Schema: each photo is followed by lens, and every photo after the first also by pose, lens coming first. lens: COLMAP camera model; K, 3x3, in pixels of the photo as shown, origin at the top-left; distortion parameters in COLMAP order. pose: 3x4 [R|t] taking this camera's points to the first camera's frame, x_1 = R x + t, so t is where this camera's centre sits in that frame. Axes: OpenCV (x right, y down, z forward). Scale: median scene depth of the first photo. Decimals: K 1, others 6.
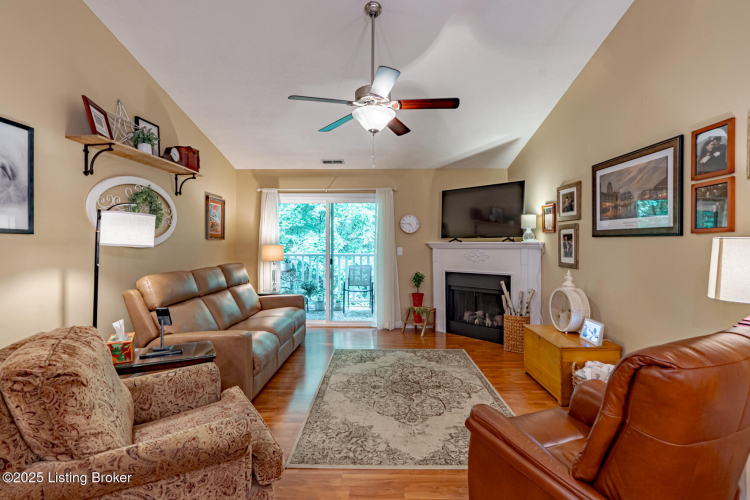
lens RADIAL K [[345.2, 0, 375.4], [0, 345.2, 244.8], [0, 0, 1]] dist [-0.000061, -0.000056]
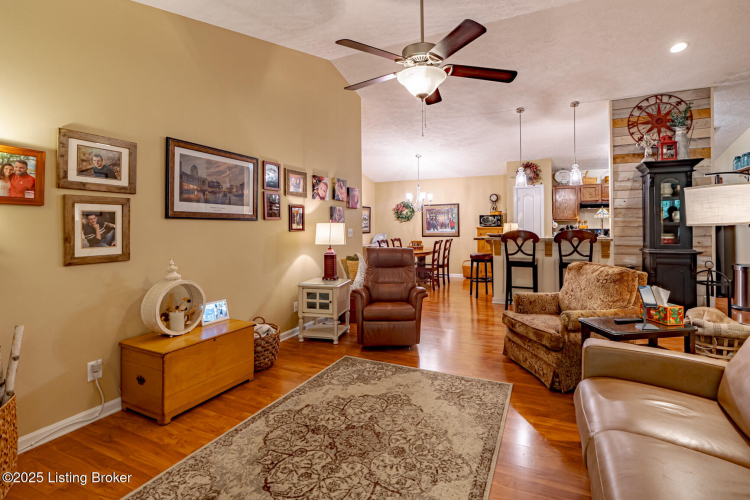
lens RADIAL K [[345.2, 0, 391.5], [0, 345.2, 223.0], [0, 0, 1]] dist [-0.000061, -0.000056]
pose [[-0.912141, 0.006805, 0.409821, -0.263505], [0.006122, 0.999977, -0.002979, -0.005233], [-0.409831, -0.000209, -0.912161, 1.667533]]
